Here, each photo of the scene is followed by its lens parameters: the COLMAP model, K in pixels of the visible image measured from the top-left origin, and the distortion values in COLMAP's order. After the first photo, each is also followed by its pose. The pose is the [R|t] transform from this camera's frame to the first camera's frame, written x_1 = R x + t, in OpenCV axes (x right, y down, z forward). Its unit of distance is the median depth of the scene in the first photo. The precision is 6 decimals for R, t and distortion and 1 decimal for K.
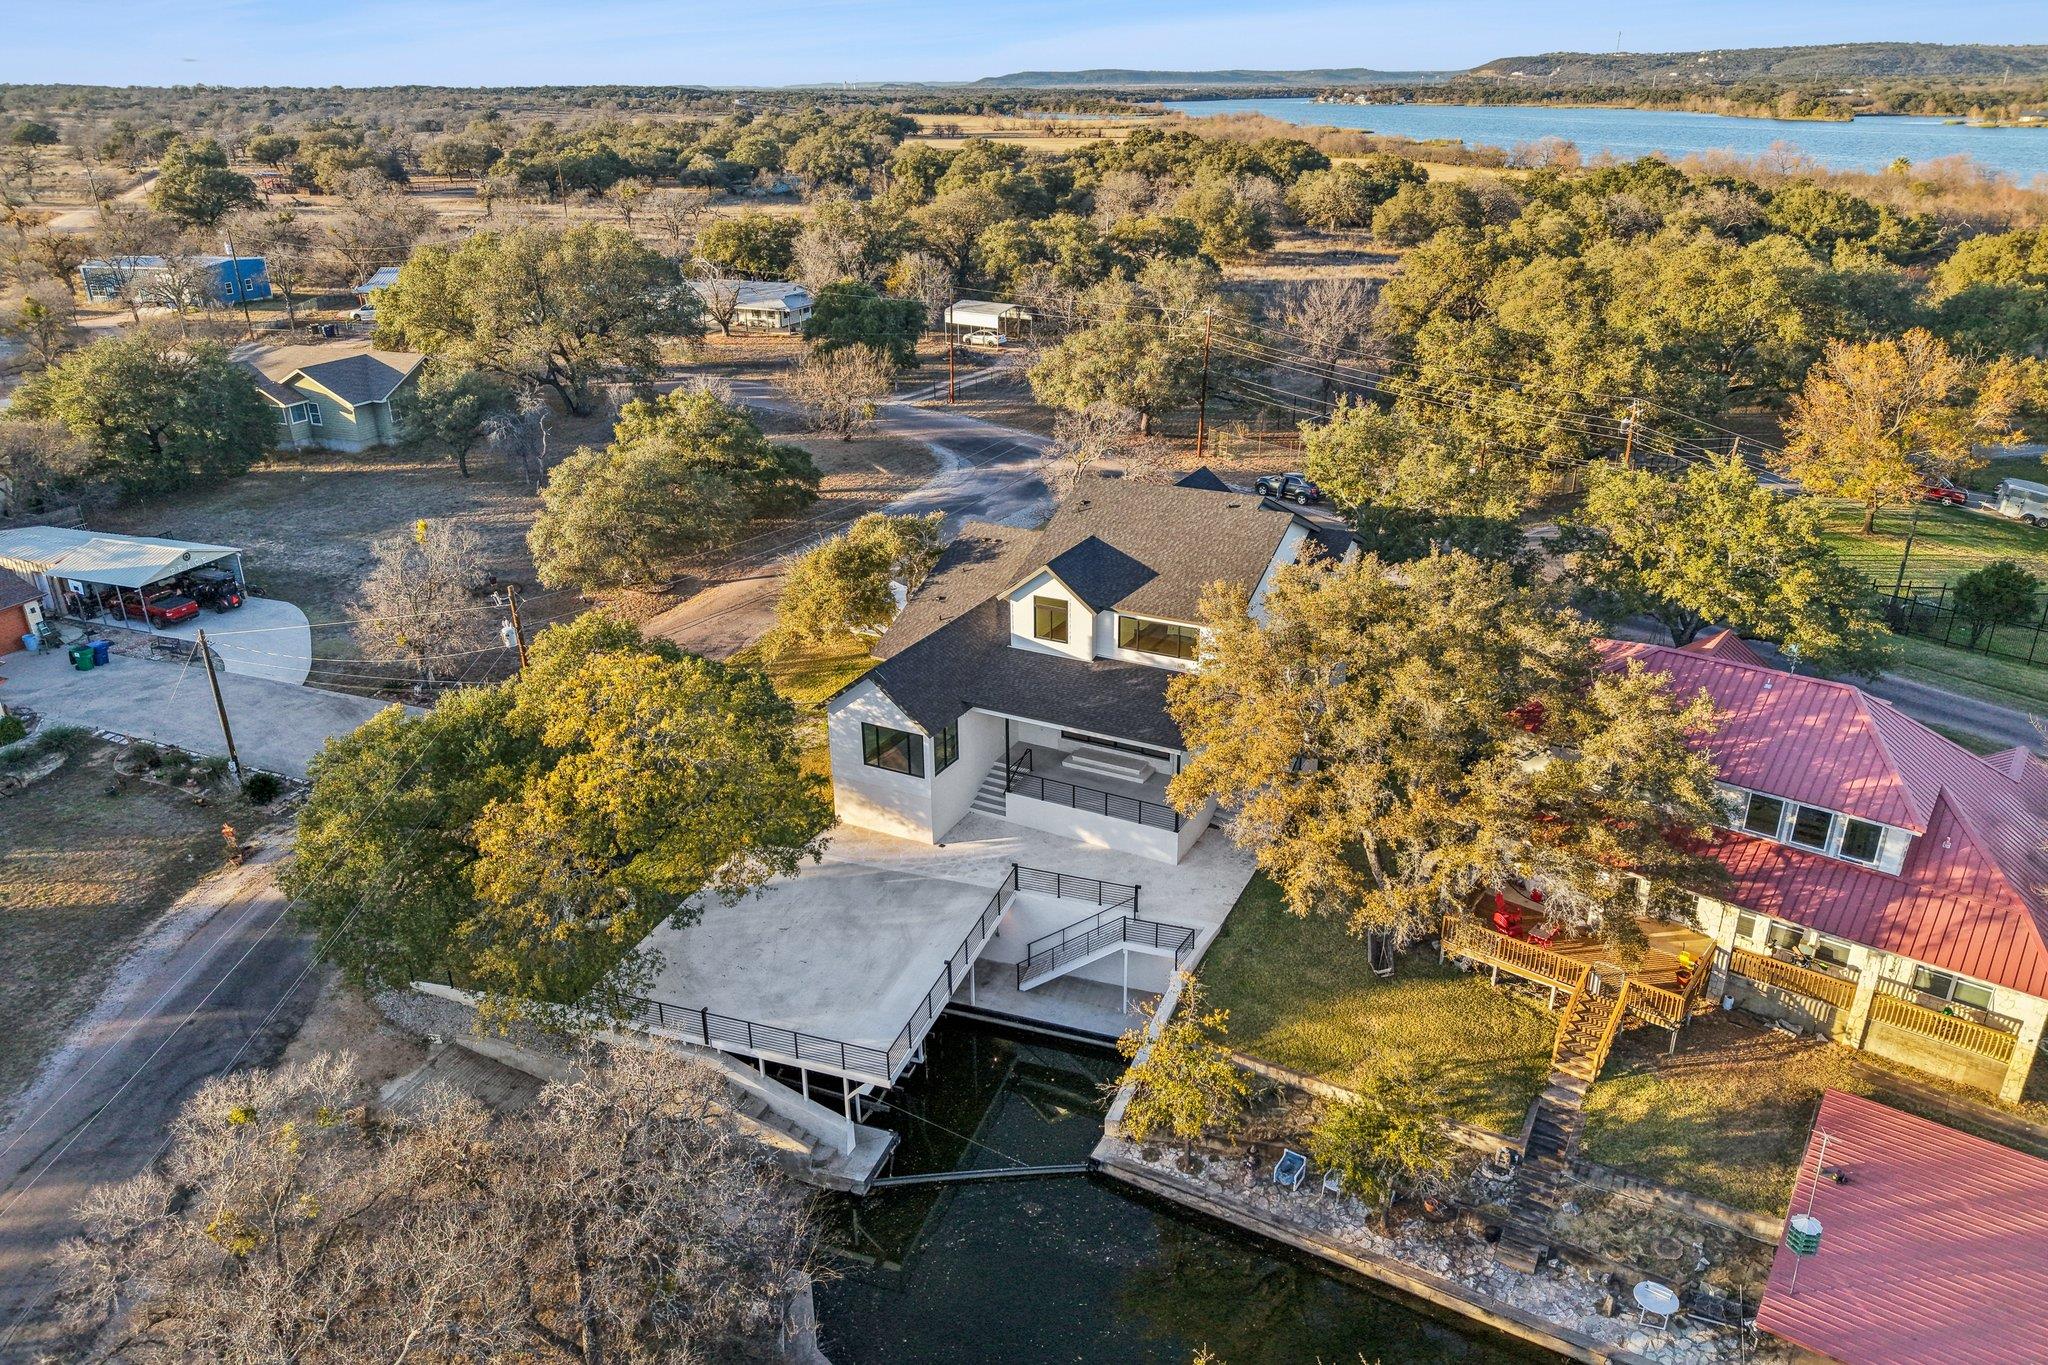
lens RADIAL K [[1373.0, 0, 1026.0], [0, 1373.0, 677.8], [0, 0, 1]] dist [0.006854, -0.000015]
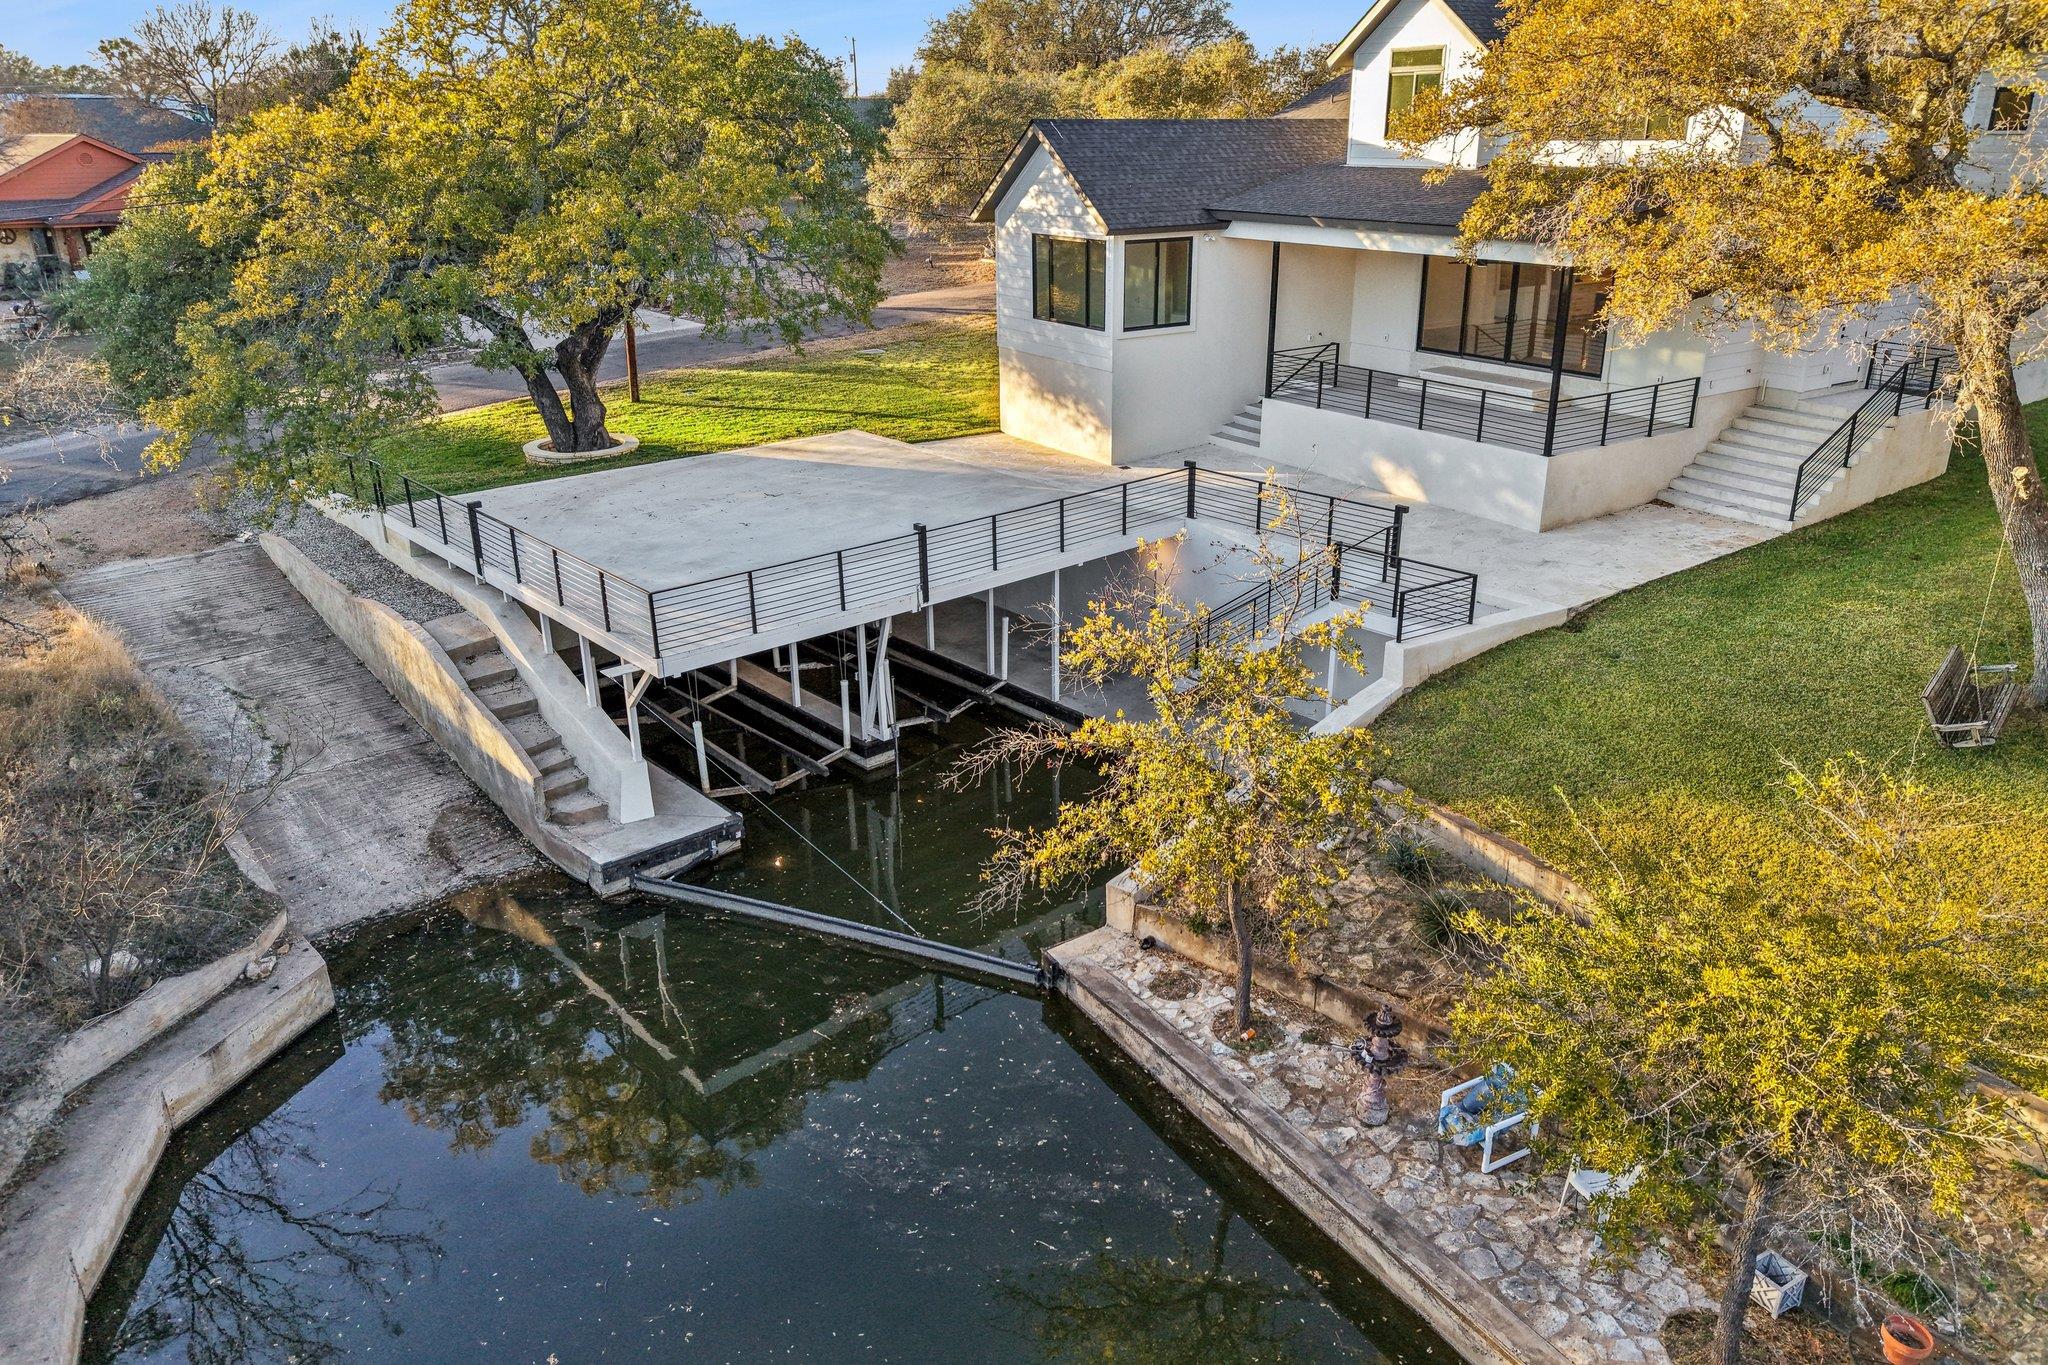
lens RADIAL K [[1373.0, 0, 1020.4], [0, 1373.0, 687.3], [0, 0, 1]] dist [0.006854, -0.000015]
pose [[0.876515, 0.182355, -0.445497, 0.174867], [-0.183550, 0.982160, 0.040893, 0.203521], [0.445006, 0.045928, 0.894349, 0.494284]]
